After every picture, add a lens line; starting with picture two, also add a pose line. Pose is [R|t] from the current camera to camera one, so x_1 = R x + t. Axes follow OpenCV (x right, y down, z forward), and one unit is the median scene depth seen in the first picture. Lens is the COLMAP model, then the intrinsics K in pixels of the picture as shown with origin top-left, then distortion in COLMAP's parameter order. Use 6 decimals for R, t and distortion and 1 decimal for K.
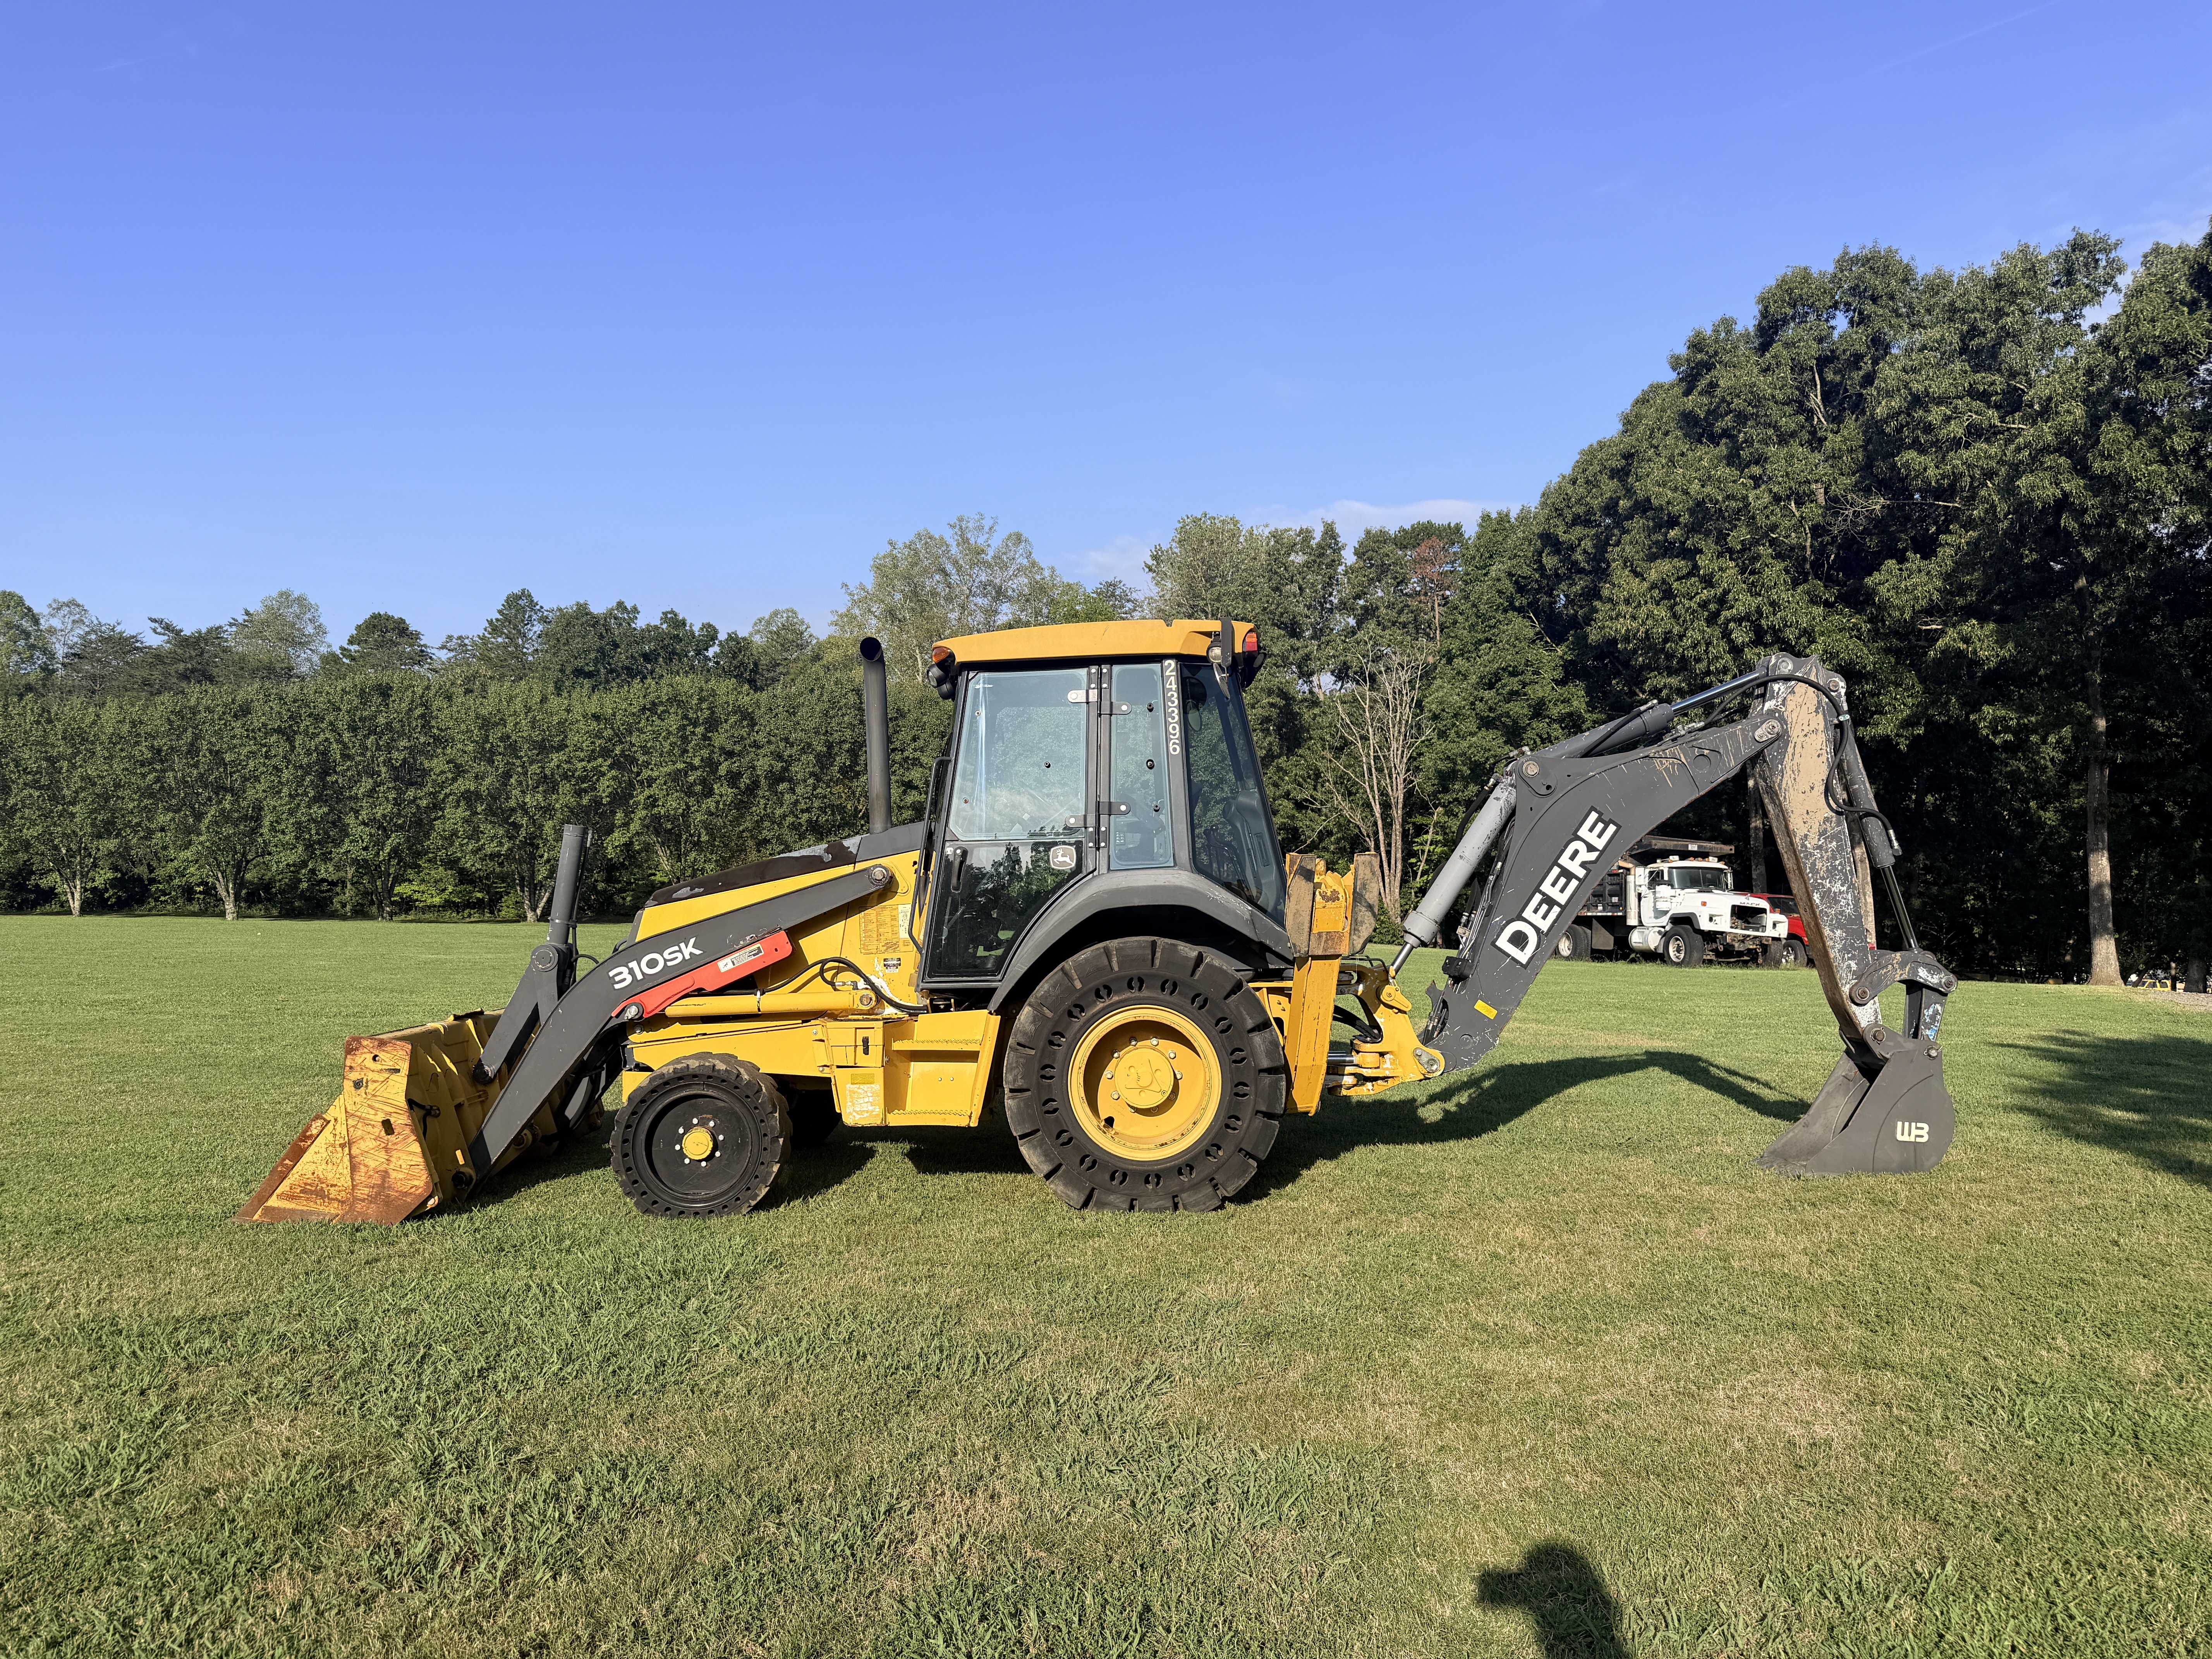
lens RADIAL K [[1562.8, 0, 1110.1], [0, 1562.8, 812.9], [0, 0, 1]] dist [0.017080, -0.003122]
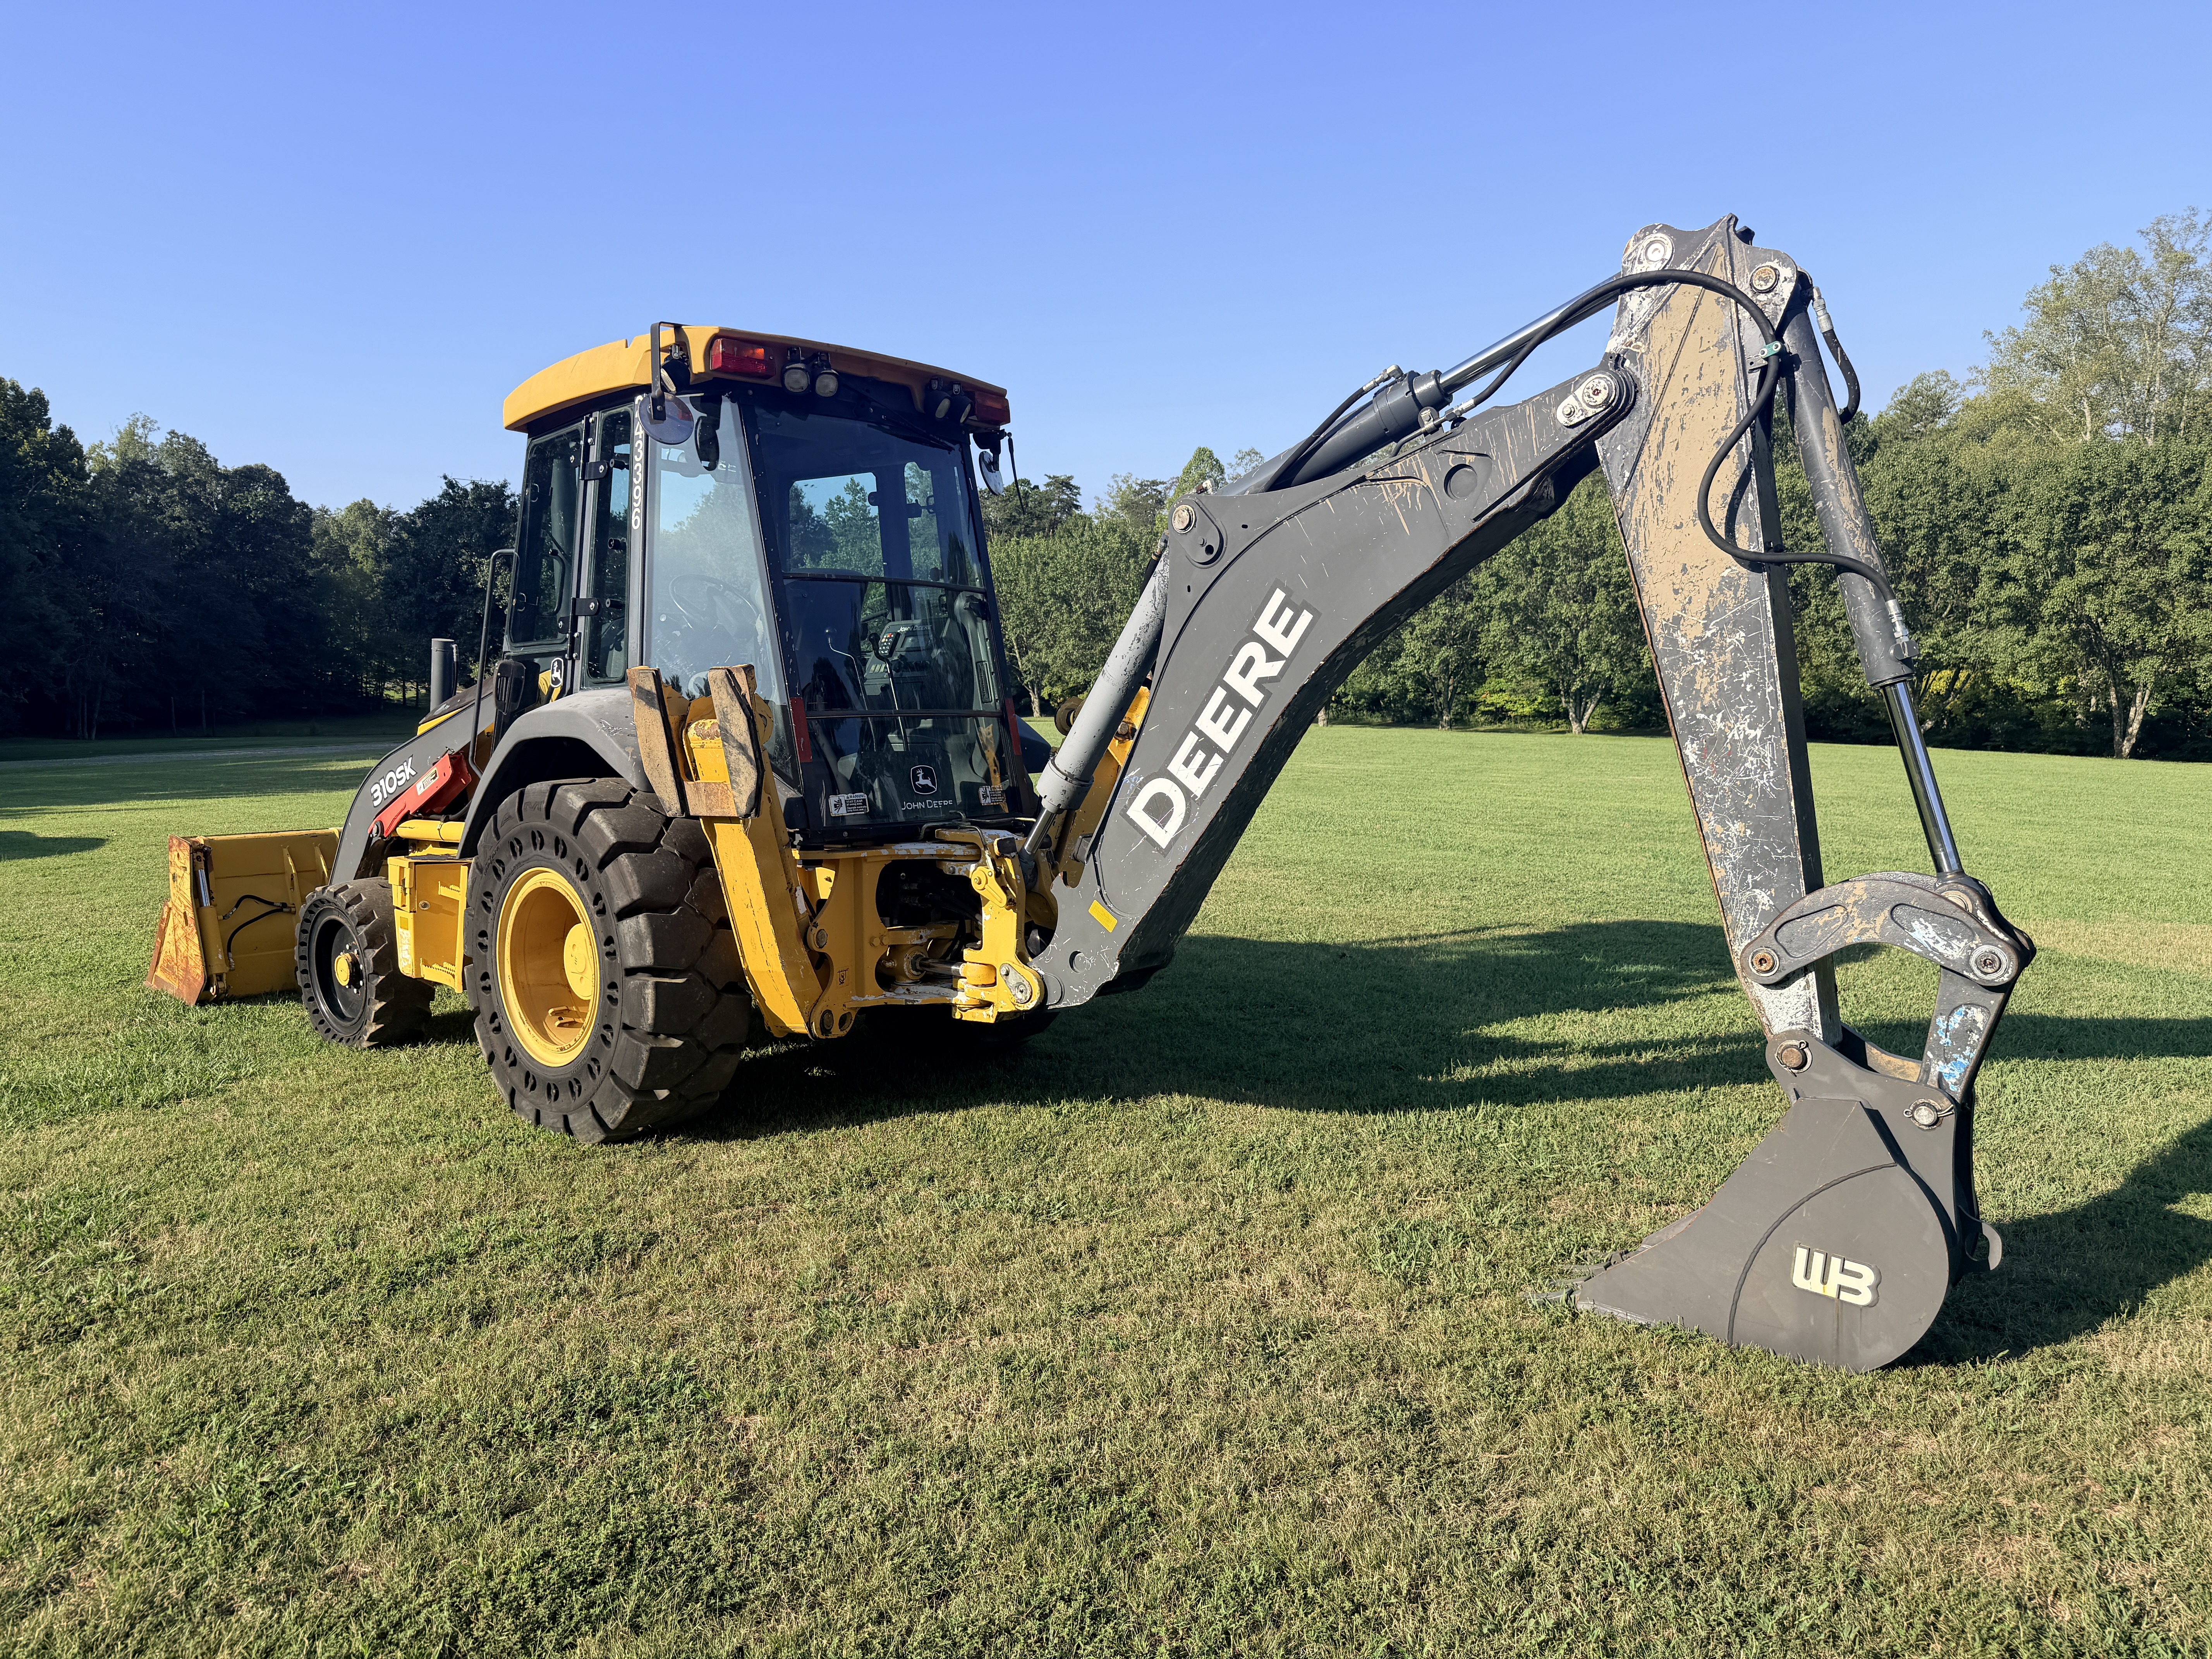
lens RADIAL K [[1562.8, 0, 1104.0], [0, 1562.8, 835.4], [0, 0, 1]] dist [0.017080, -0.003122]
pose [[0.741030, 0.063068, -0.668504, 0.599408], [0.027681, 0.991864, 0.124259, 0.014627], [0.670902, -0.110585, 0.733254, 0.501905]]
